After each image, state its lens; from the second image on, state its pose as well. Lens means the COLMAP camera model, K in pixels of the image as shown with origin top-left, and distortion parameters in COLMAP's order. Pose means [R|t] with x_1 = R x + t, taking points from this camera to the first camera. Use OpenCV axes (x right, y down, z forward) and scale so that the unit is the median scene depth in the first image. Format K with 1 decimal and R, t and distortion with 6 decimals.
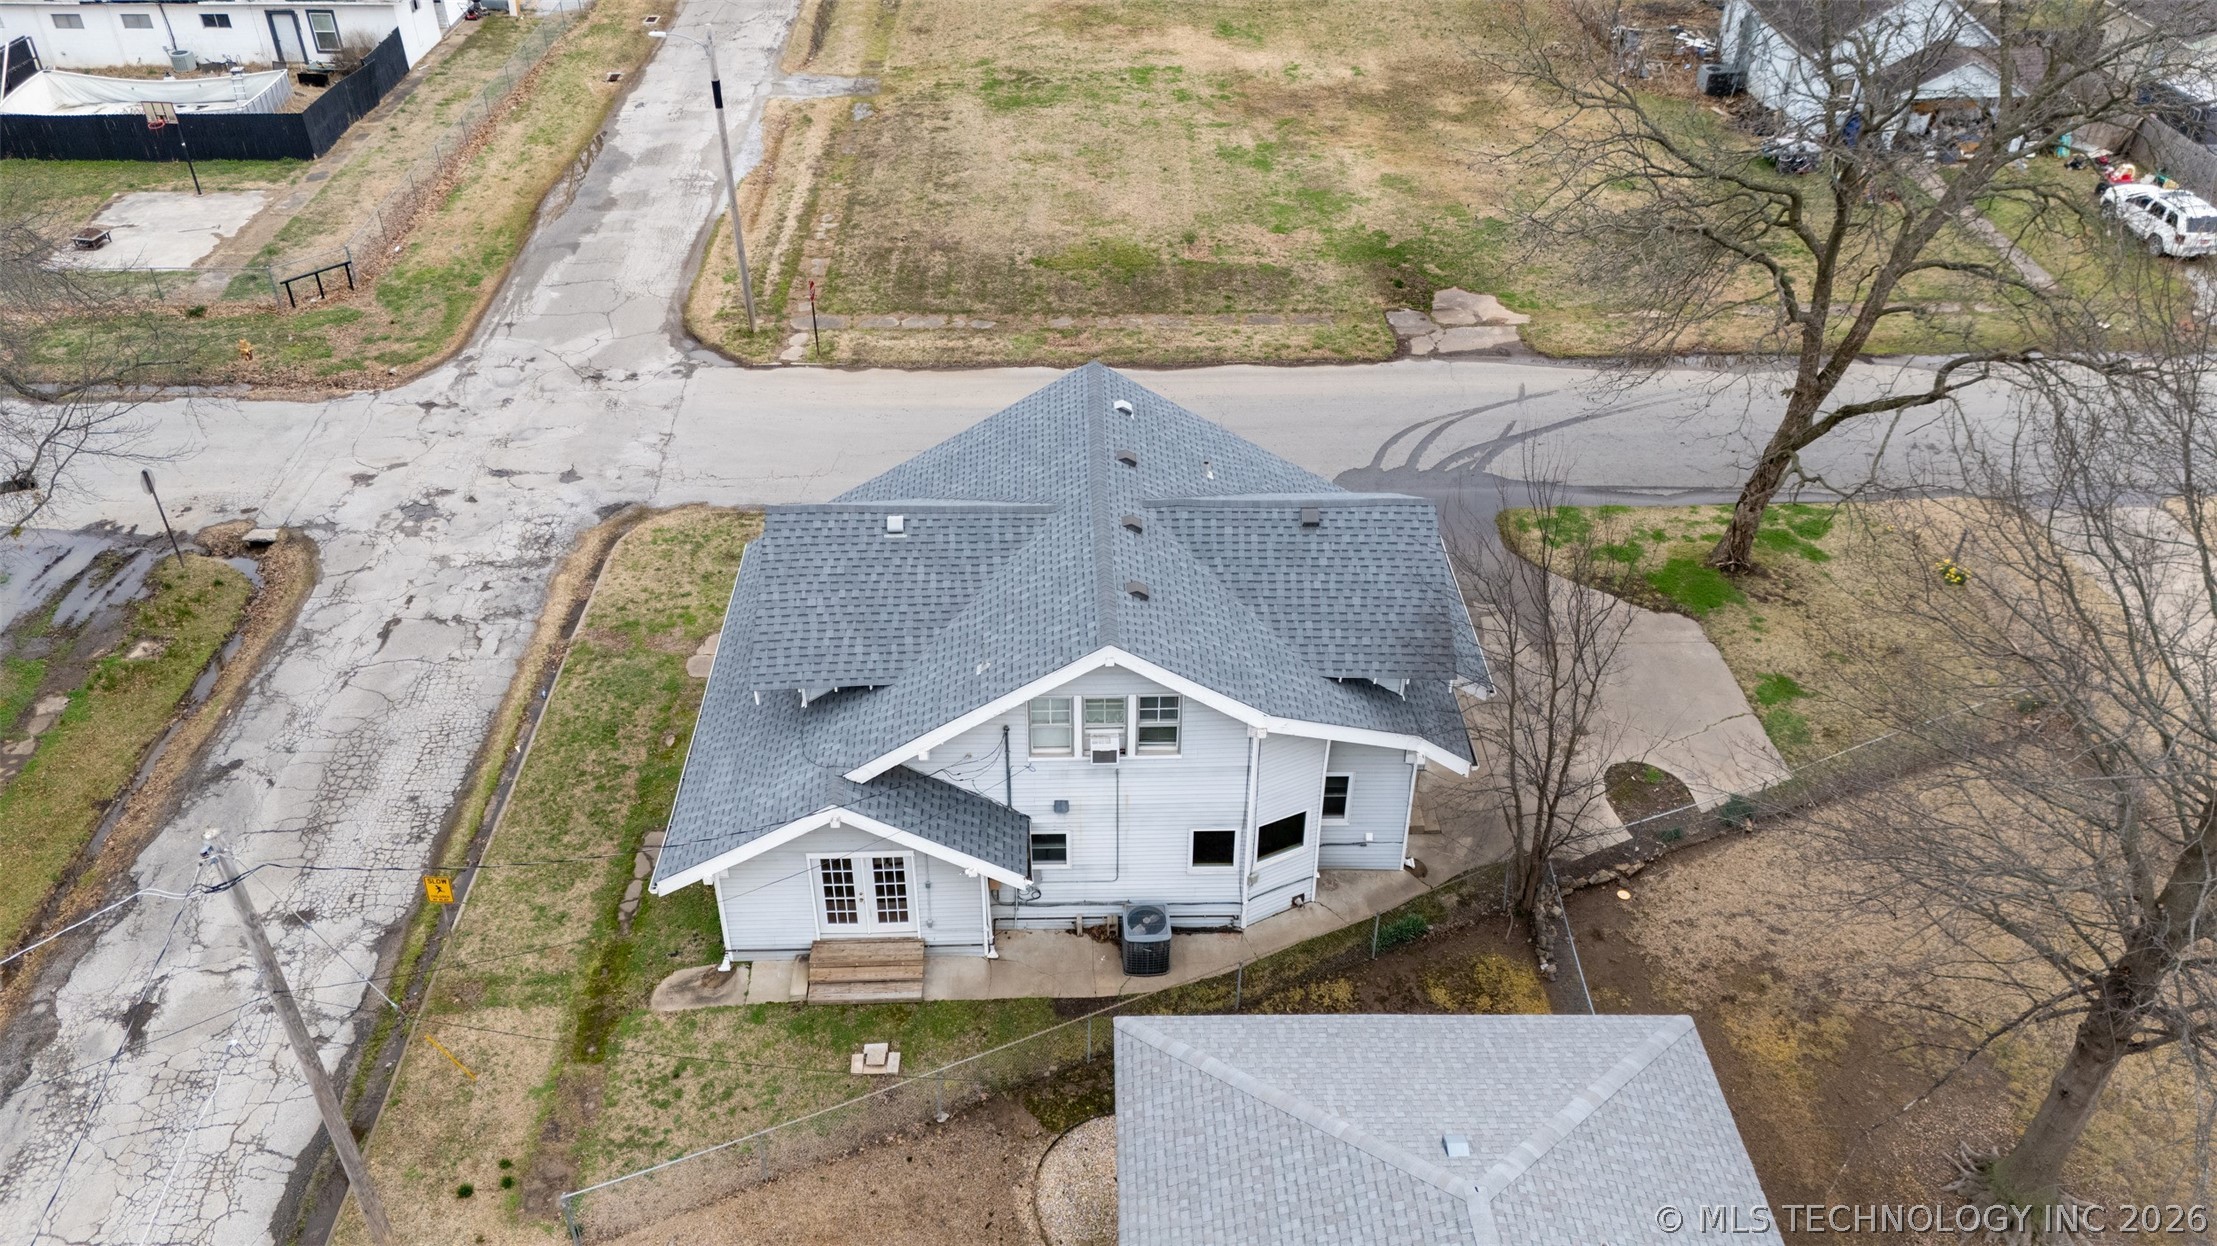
lens RADIAL K [[1629.6, 0, 1094.8], [0, 1629.6, 619.8], [0, 0, 1]] dist [0.049793, -0.032225]
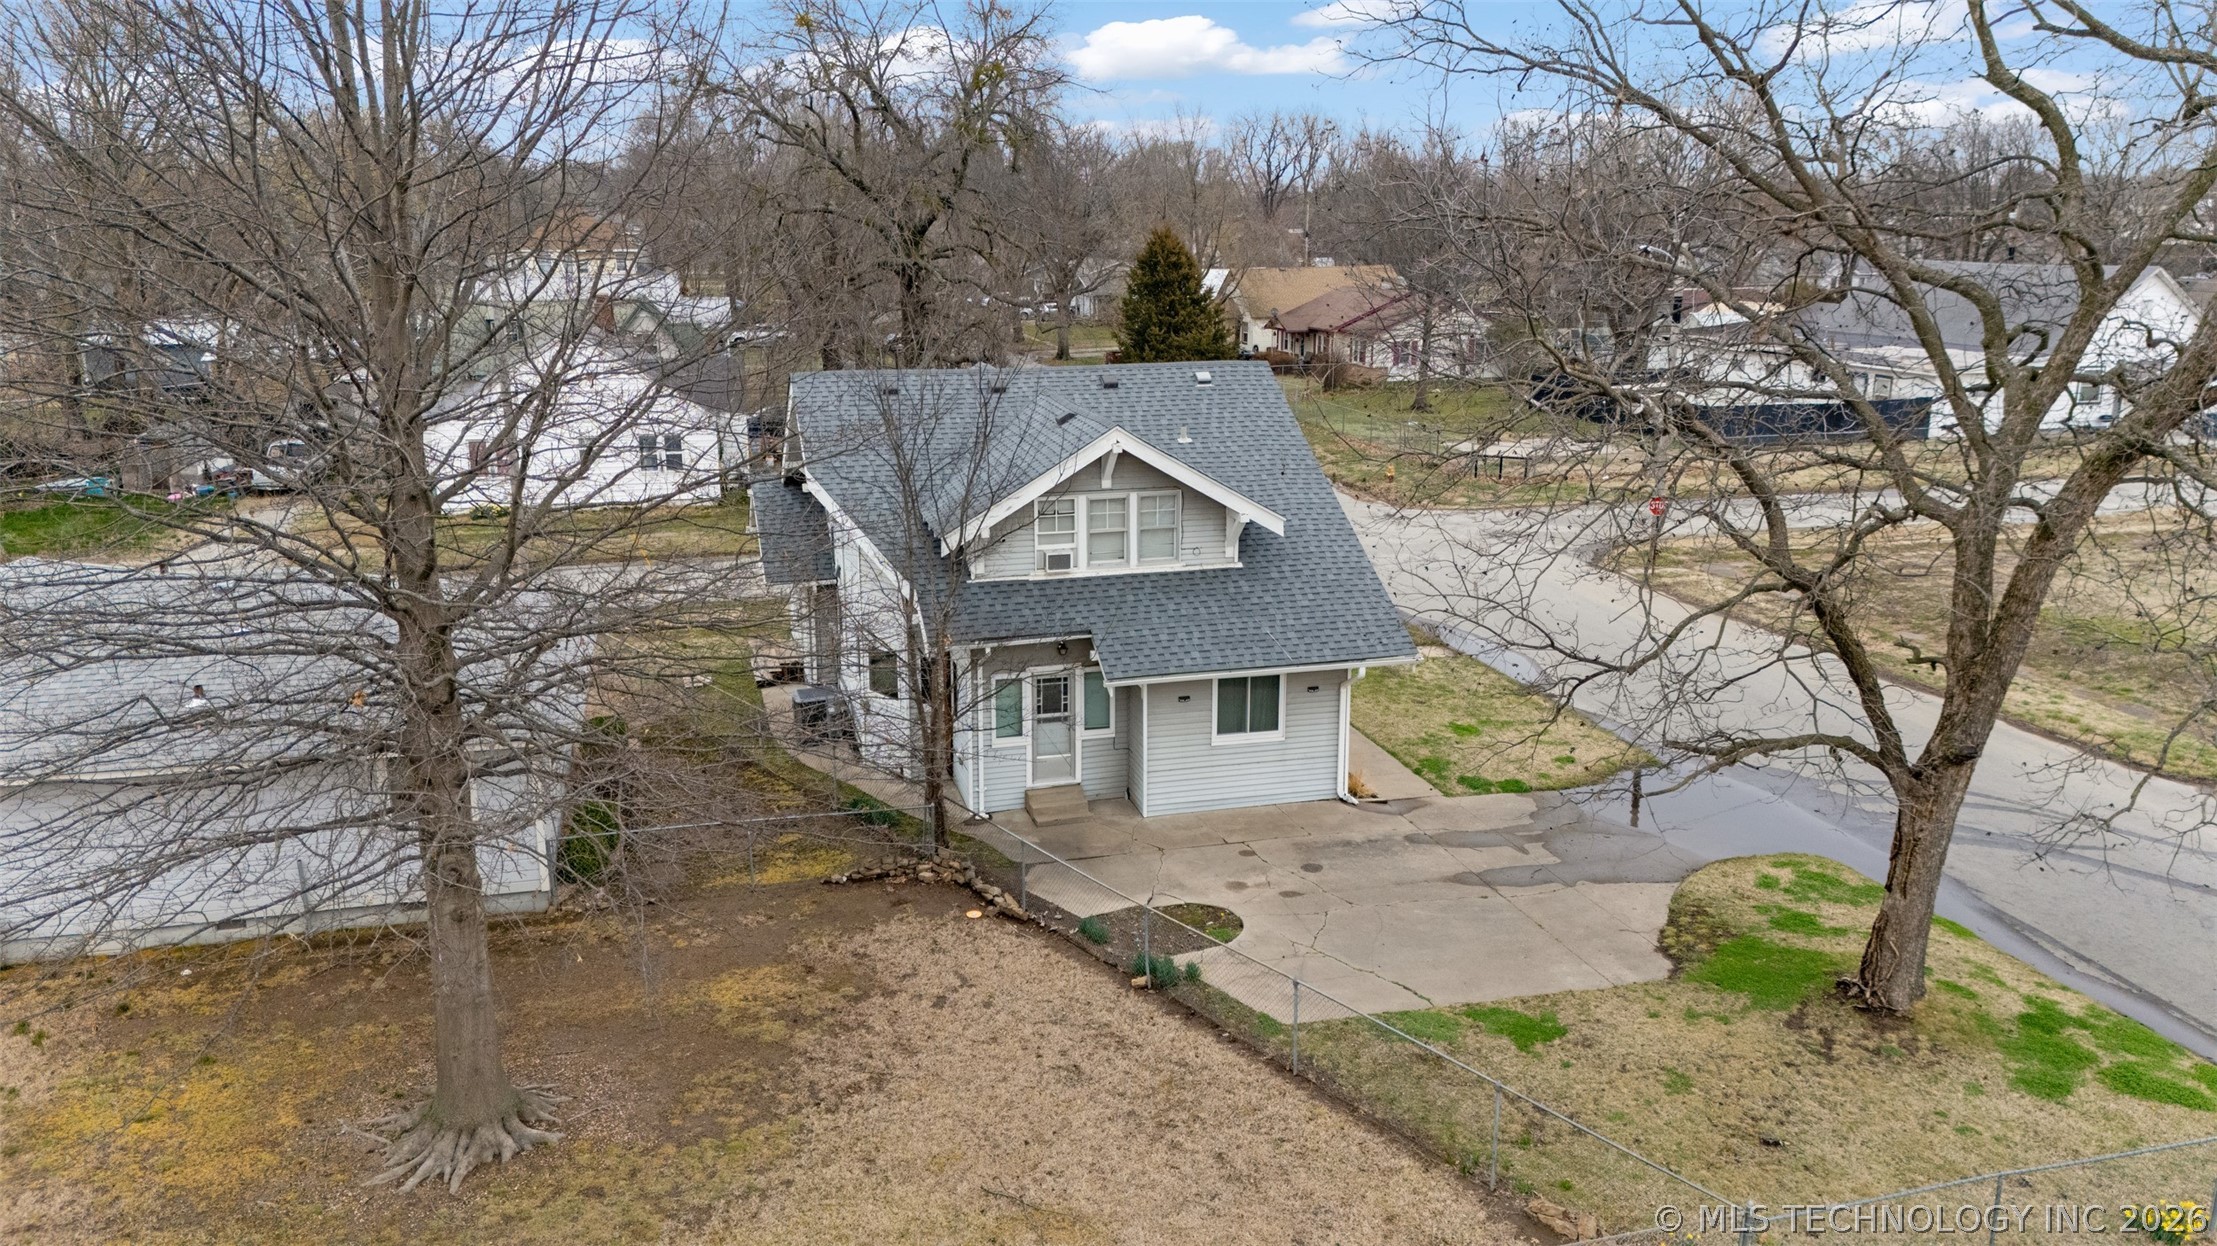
lens RADIAL K [[1629.6, 0, 1106.1], [0, 1629.6, 645.8], [0, 0, 1]] dist [0.049793, -0.032225]
pose [[0.241475, 0.251654, -0.937209, 1.014680], [-0.565065, 0.821628, 0.075029, -0.033267], [0.788918, 0.511466, 0.340603, 0.695792]]
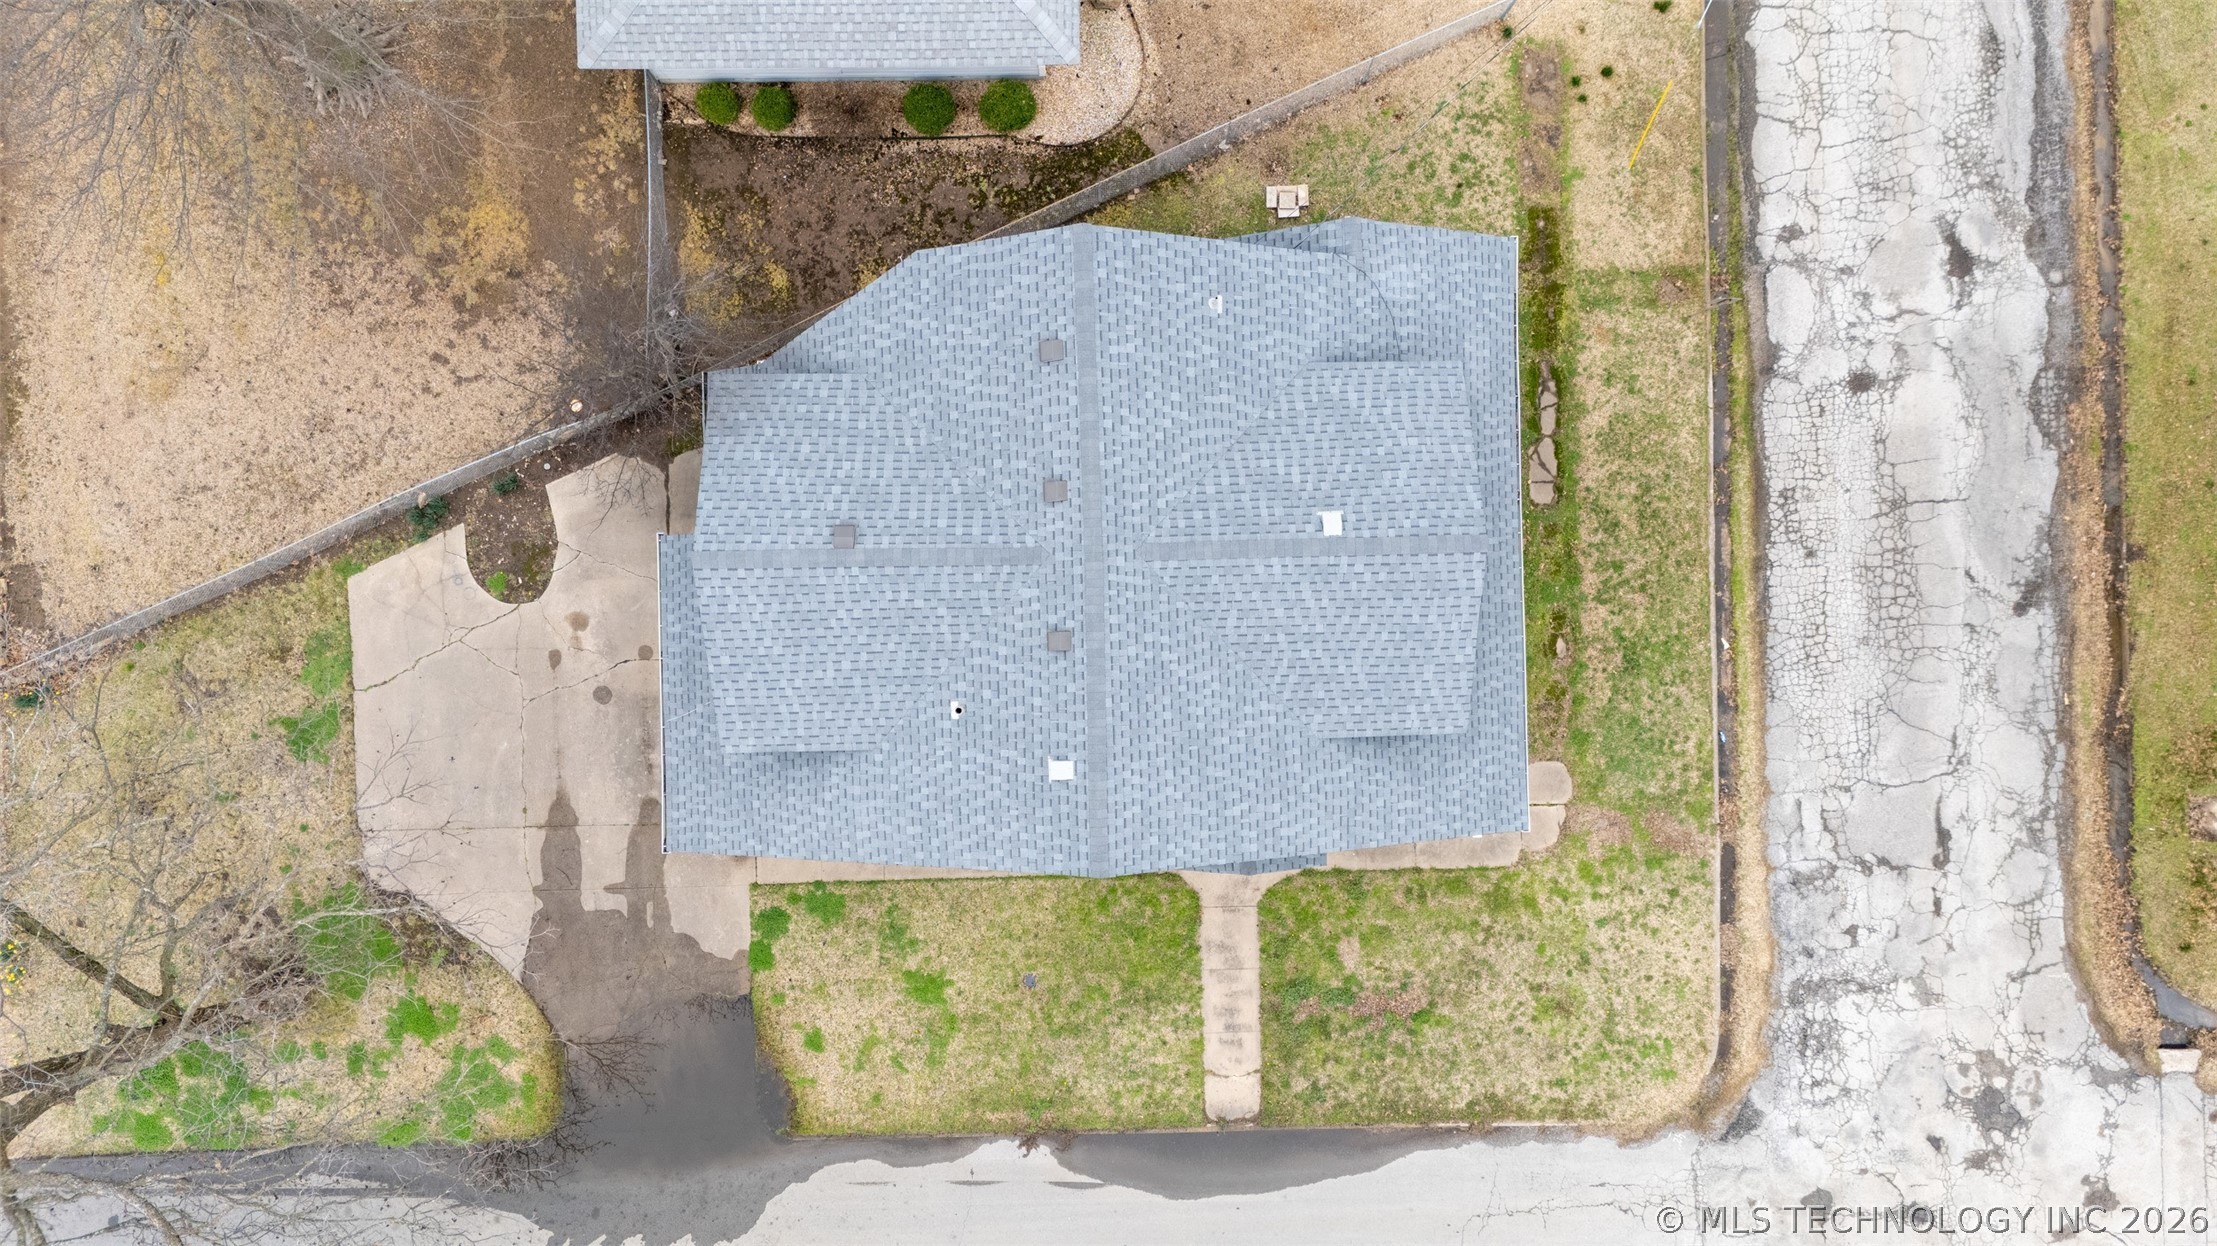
lens RADIAL K [[1629.6, 0, 1092.3], [0, 1629.6, 624.2], [0, 0, 1]] dist [0.049793, -0.032225]
pose [[-0.999982, 0.001023, -0.005875, 0.007758], [-0.005350, -0.588955, 0.808148, -0.716394], [-0.002634, 0.808165, 0.588950, 0.495489]]
